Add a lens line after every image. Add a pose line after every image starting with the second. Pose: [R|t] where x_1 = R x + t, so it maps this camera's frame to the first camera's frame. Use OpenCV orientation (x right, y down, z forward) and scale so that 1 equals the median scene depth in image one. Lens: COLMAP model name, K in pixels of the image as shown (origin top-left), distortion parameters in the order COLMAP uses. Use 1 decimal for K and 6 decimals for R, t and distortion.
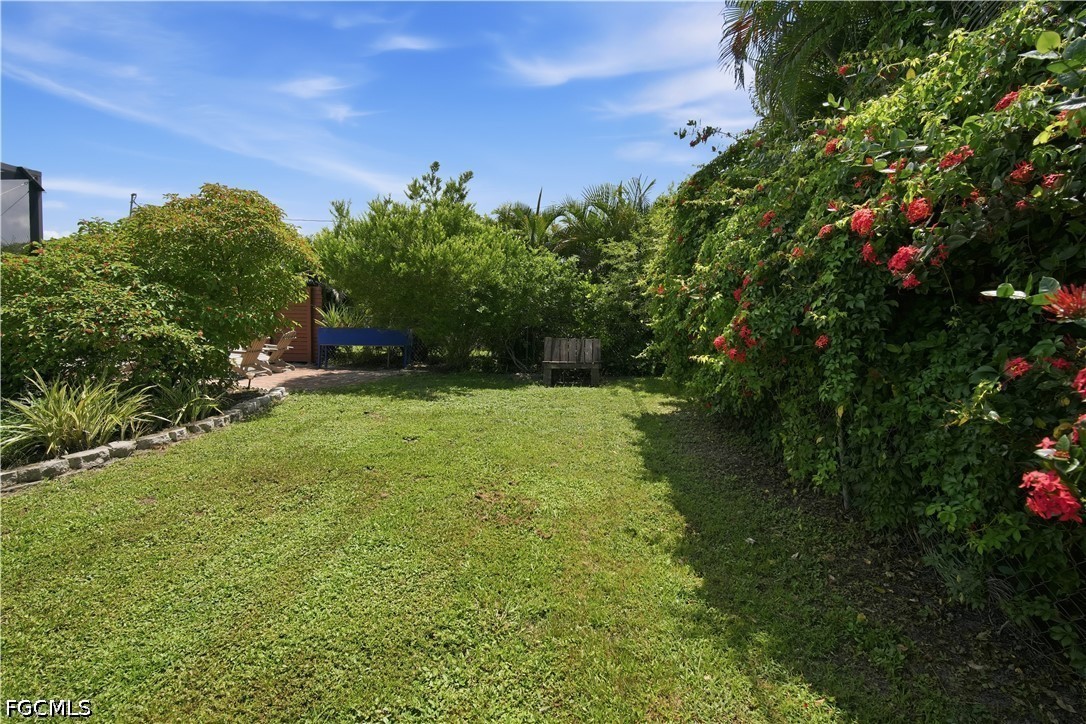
lens RADIAL K [[495.6, 0, 546.3], [0, 495.6, 354.3], [0, 0, 1]] dist [-0.014964, -0.000248]
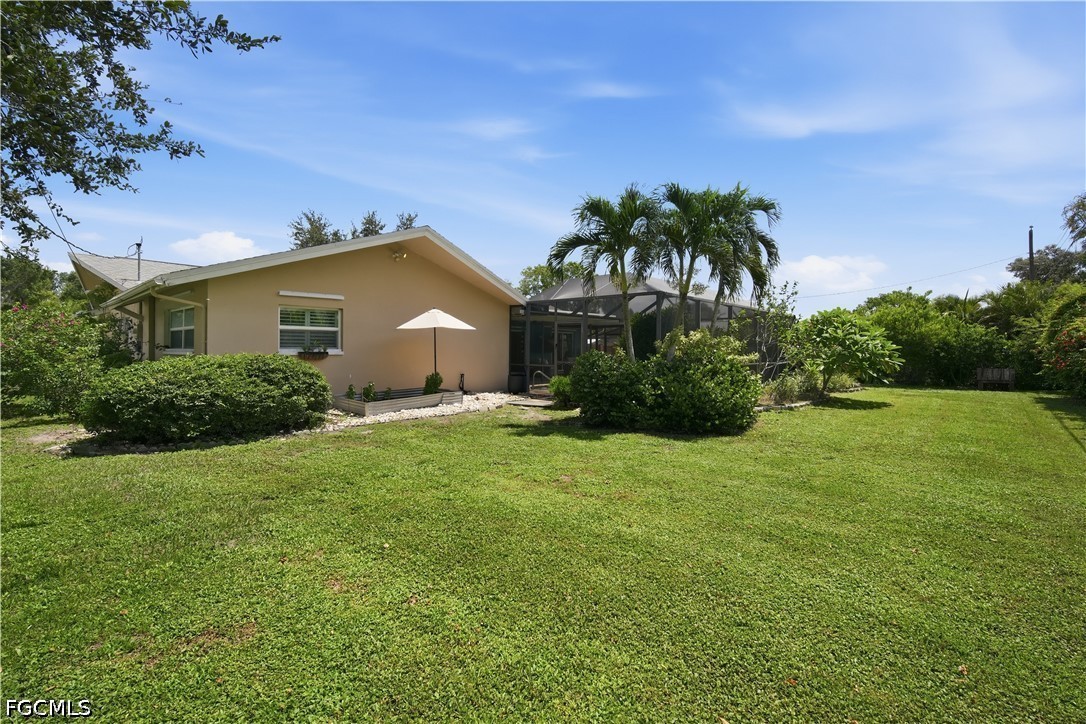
lens RADIAL K [[495.6, 0, 546.3], [0, 495.6, 354.3], [0, 0, 1]] dist [-0.014964, -0.000248]
pose [[0.793319, -0.008224, -0.608750, -0.171894], [-0.051911, 0.995353, -0.081097, 0.155198], [0.606589, 0.095937, 0.789206, -1.559765]]
